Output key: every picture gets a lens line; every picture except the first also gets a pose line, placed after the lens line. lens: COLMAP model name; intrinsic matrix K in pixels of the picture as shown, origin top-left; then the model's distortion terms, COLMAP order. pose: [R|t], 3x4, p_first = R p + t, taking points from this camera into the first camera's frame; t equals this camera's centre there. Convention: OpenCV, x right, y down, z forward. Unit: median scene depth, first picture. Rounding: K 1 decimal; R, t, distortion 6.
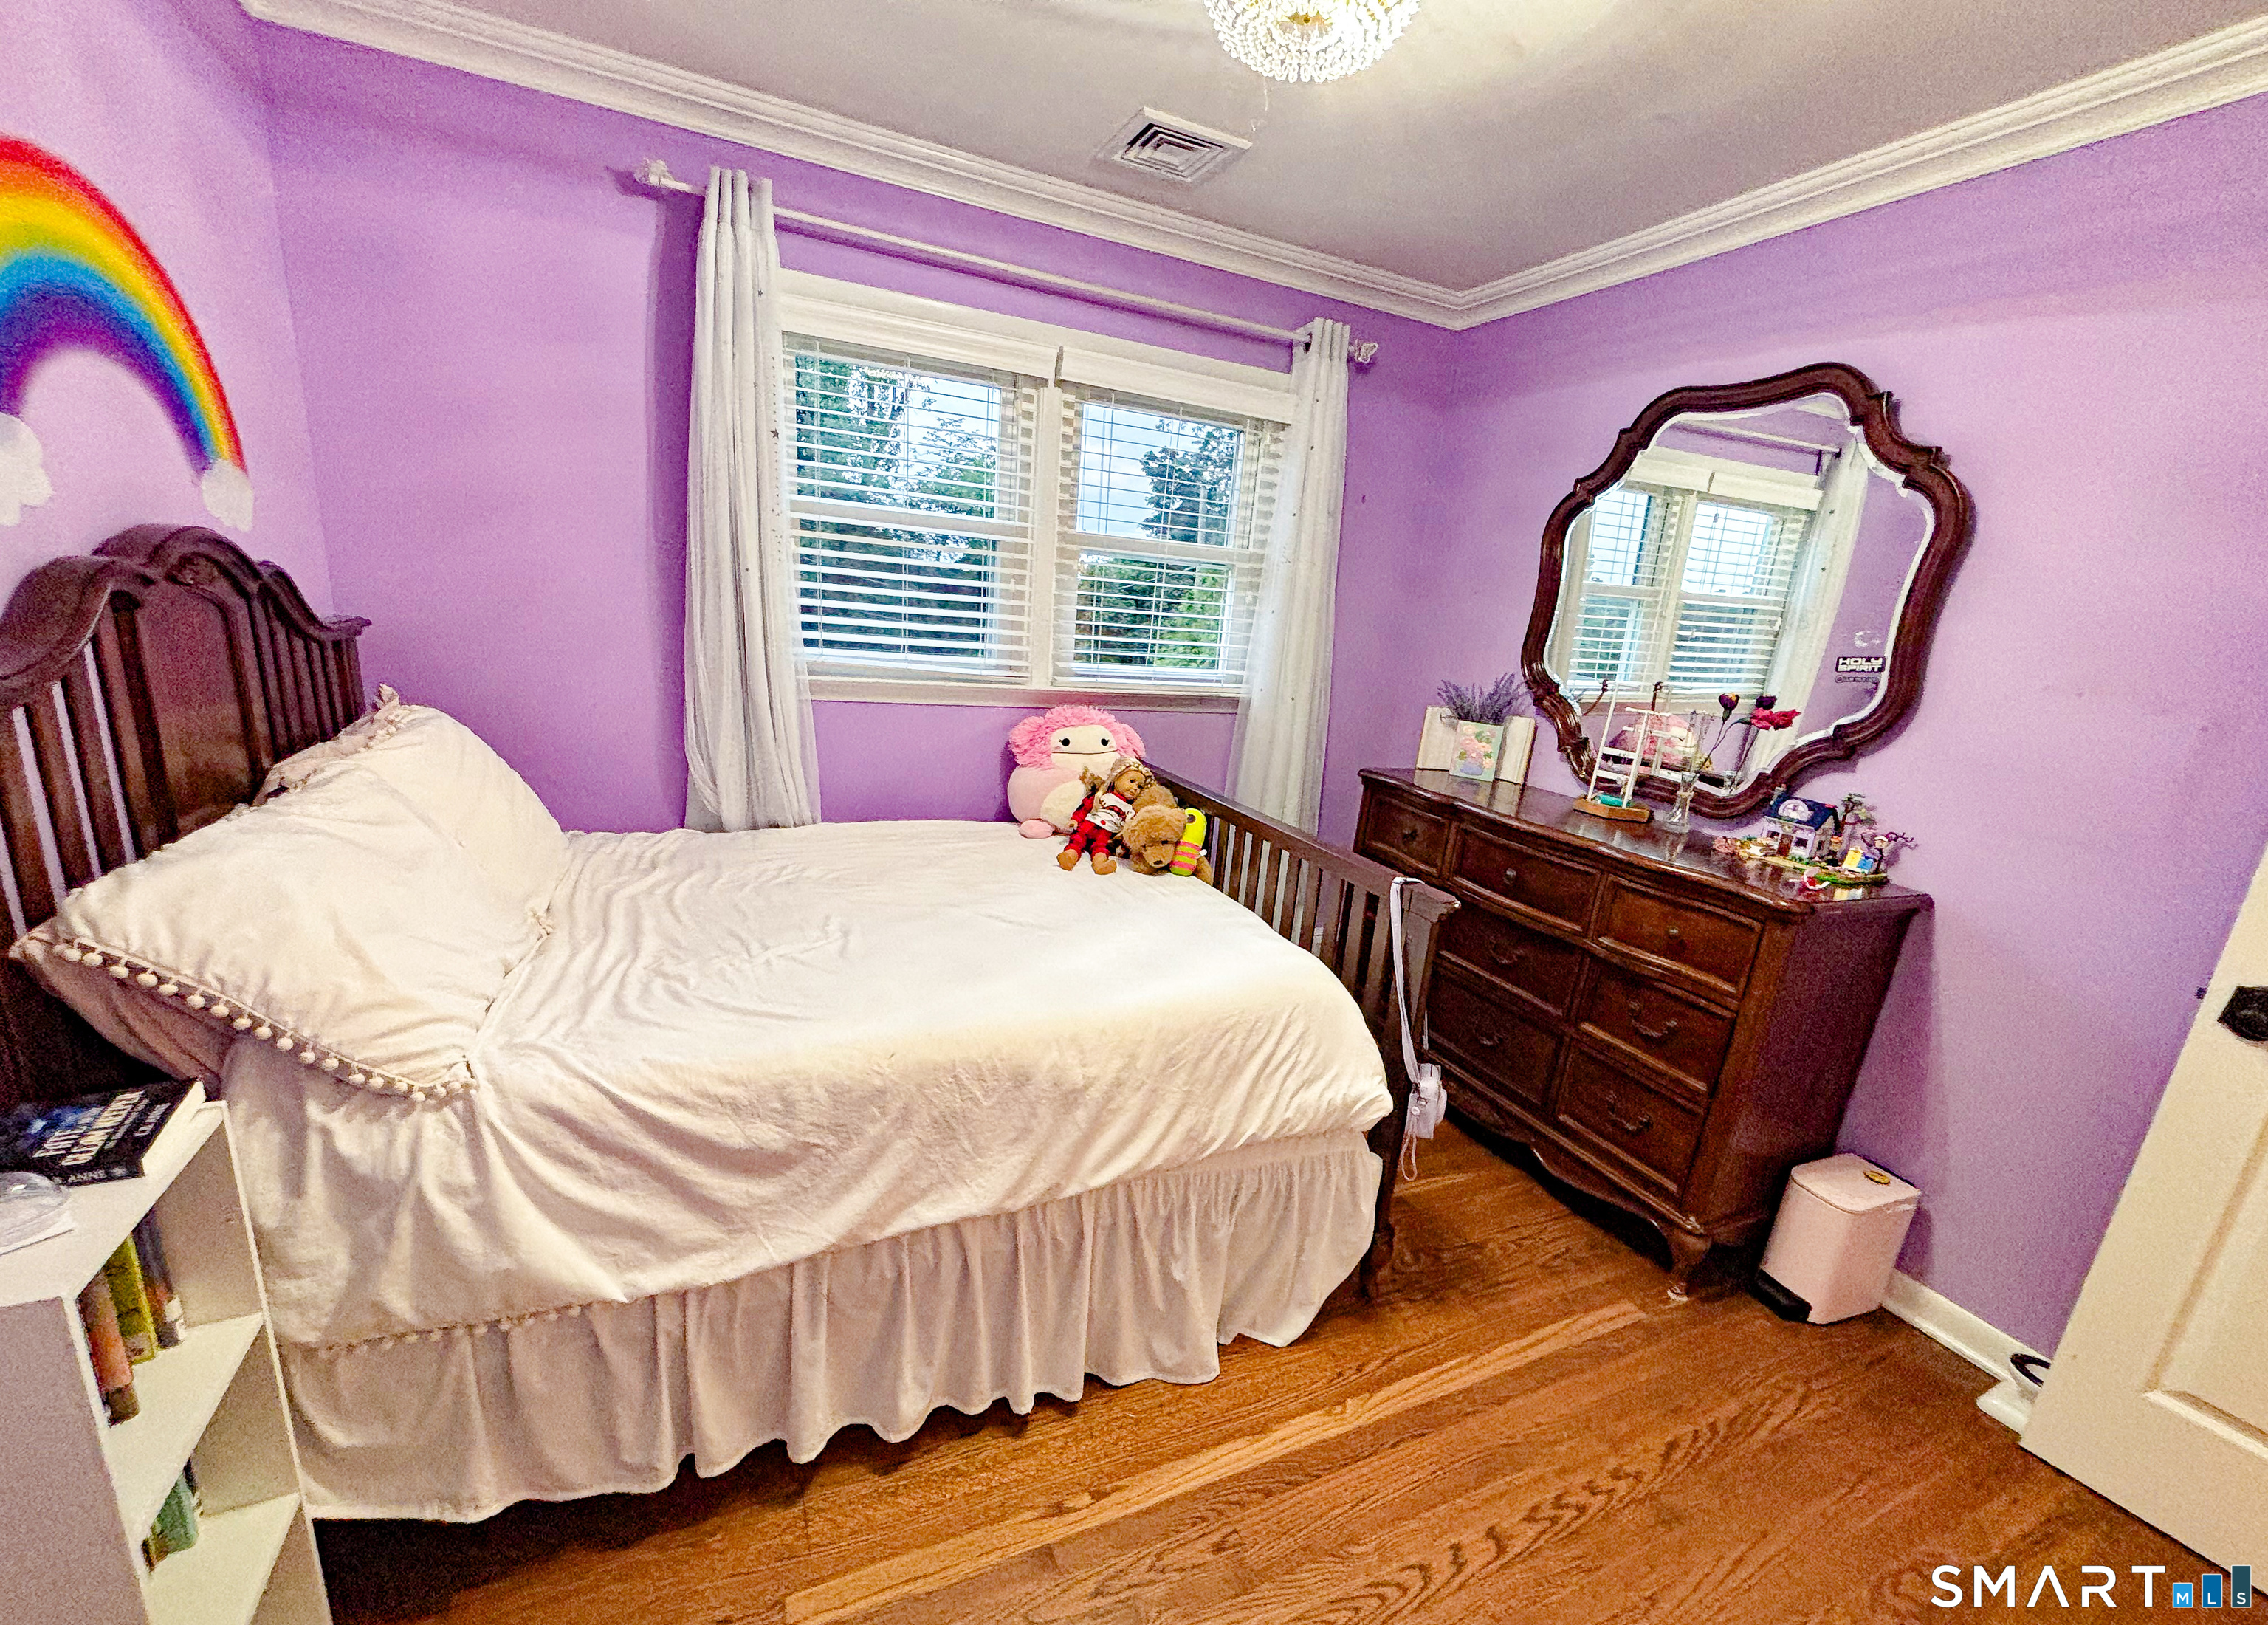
lens RADIAL K [[951.2, 0, 1139.9], [0, 951.2, 860.4], [0, 0, 1]] dist [-0.001256, -0.000414]
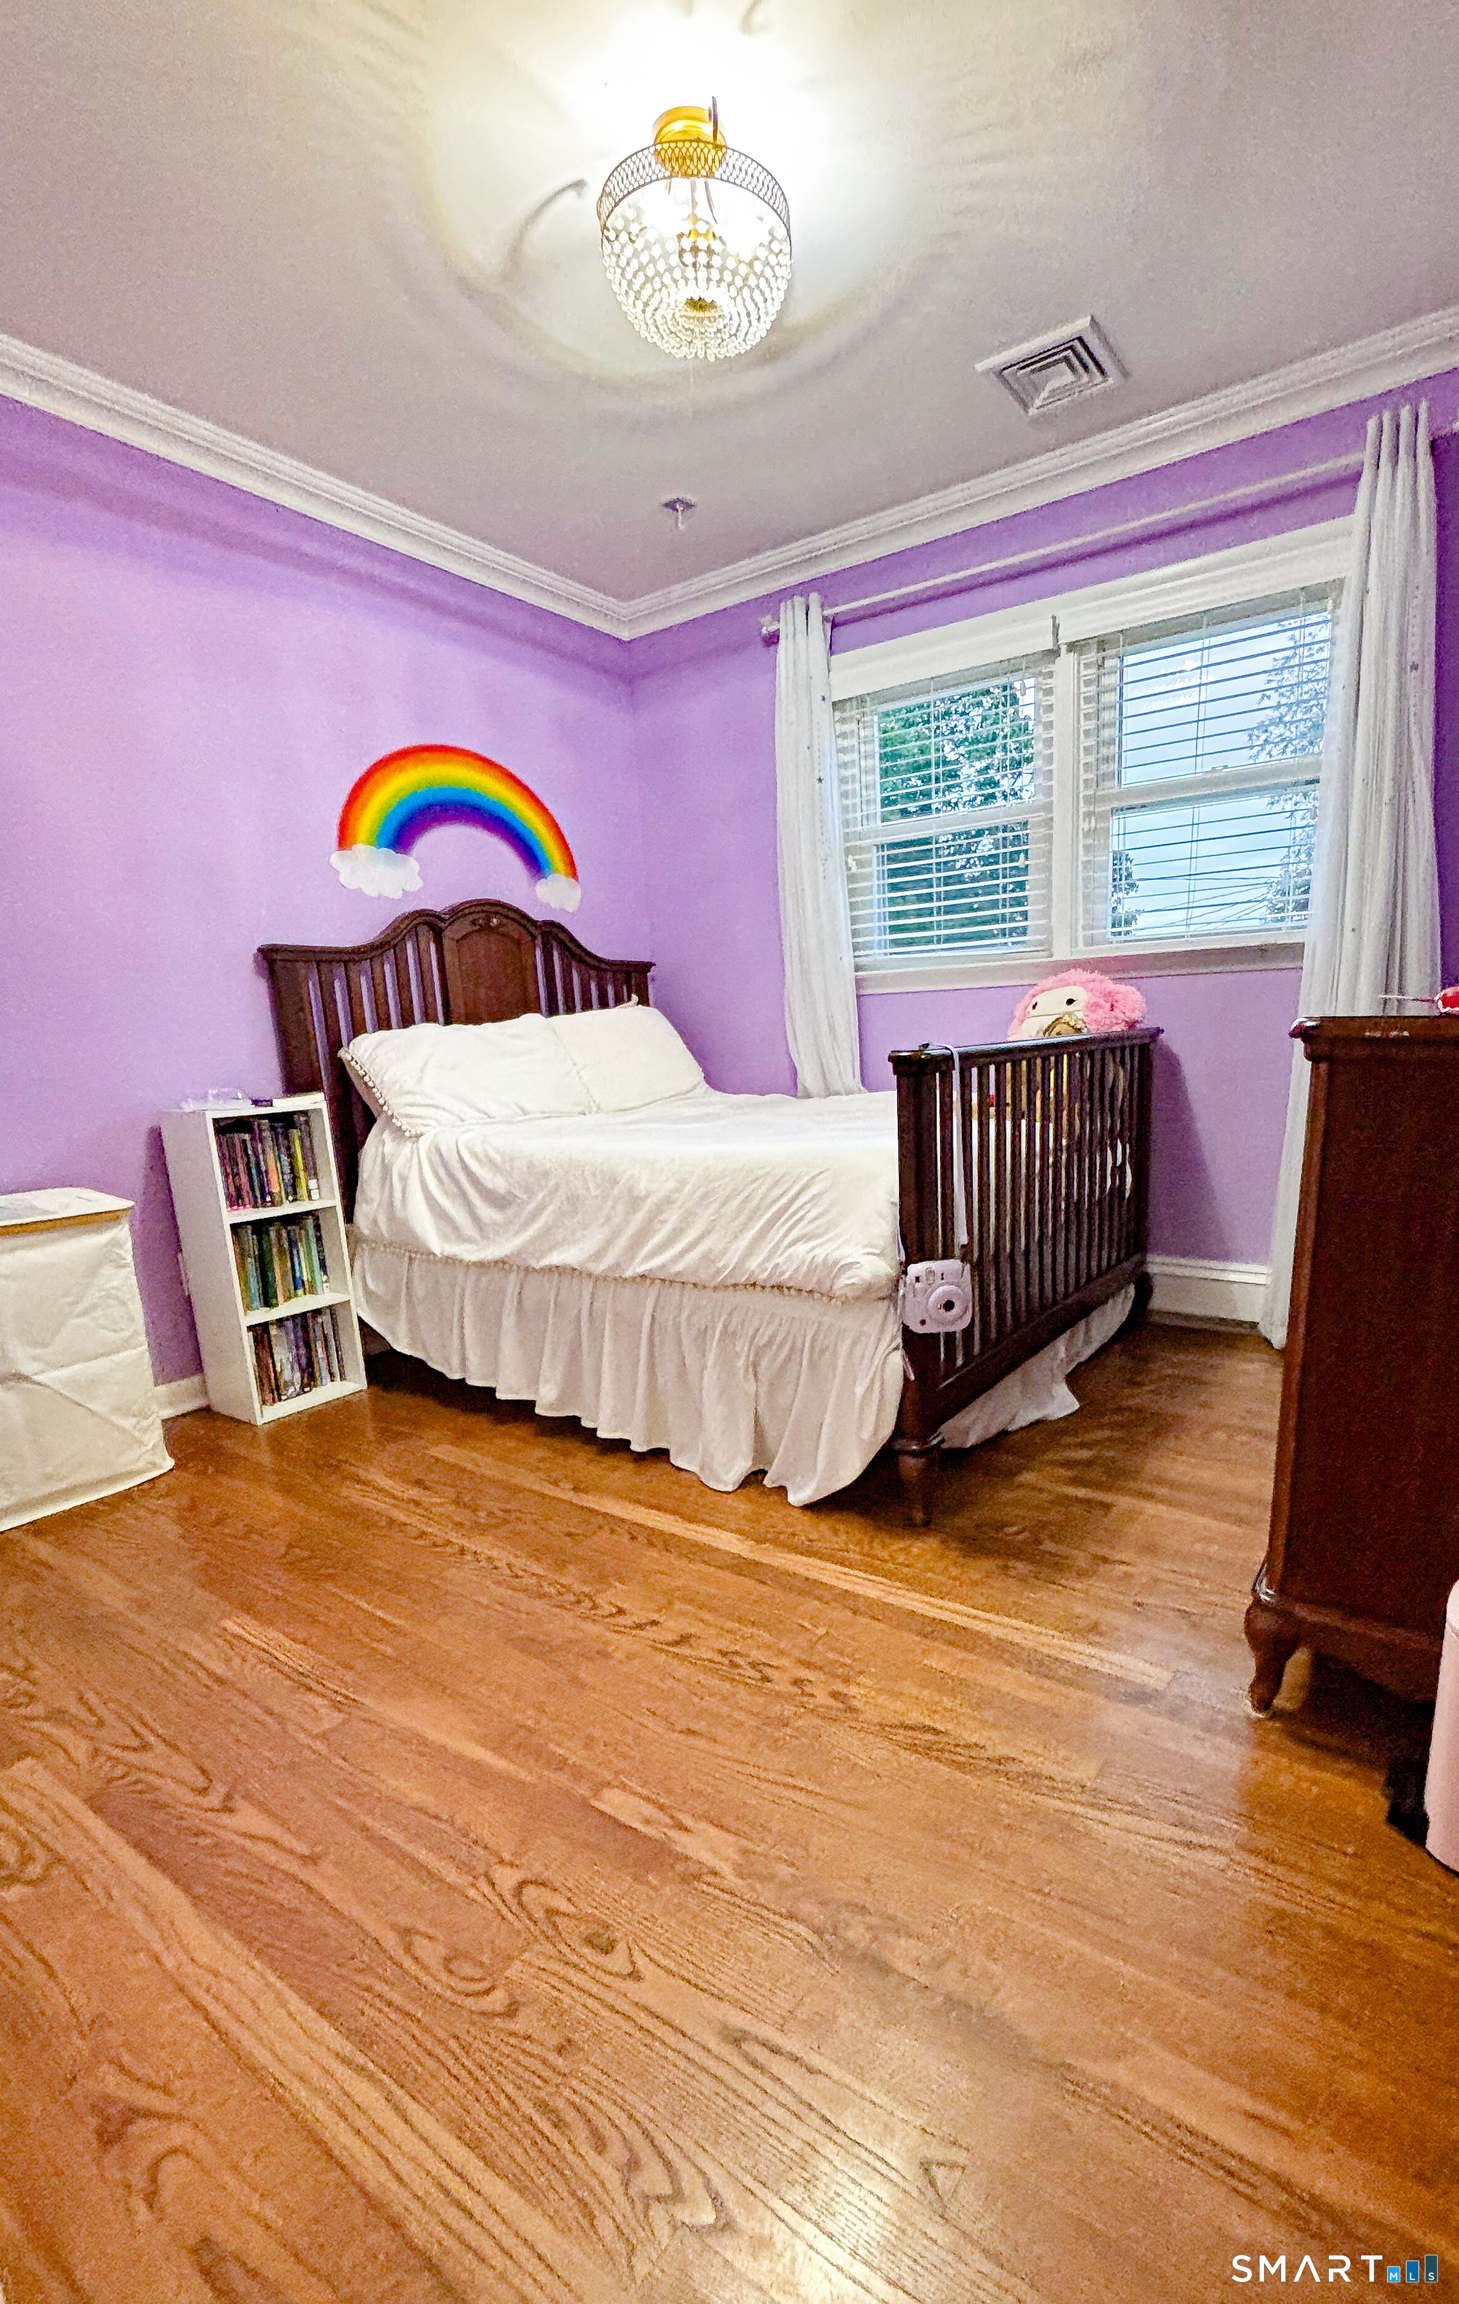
lens RADIAL K [[1030.1, 0, 736.5], [0, 1030.1, 1245.2], [0, 0, 1]] dist [0.001168, 0.000042]
pose [[0.480076, 0.094220, -0.872152, 1.219617], [-0.165518, 0.986086, 0.015420, 0.256785], [0.861470, 0.136954, 0.488992, 0.416081]]
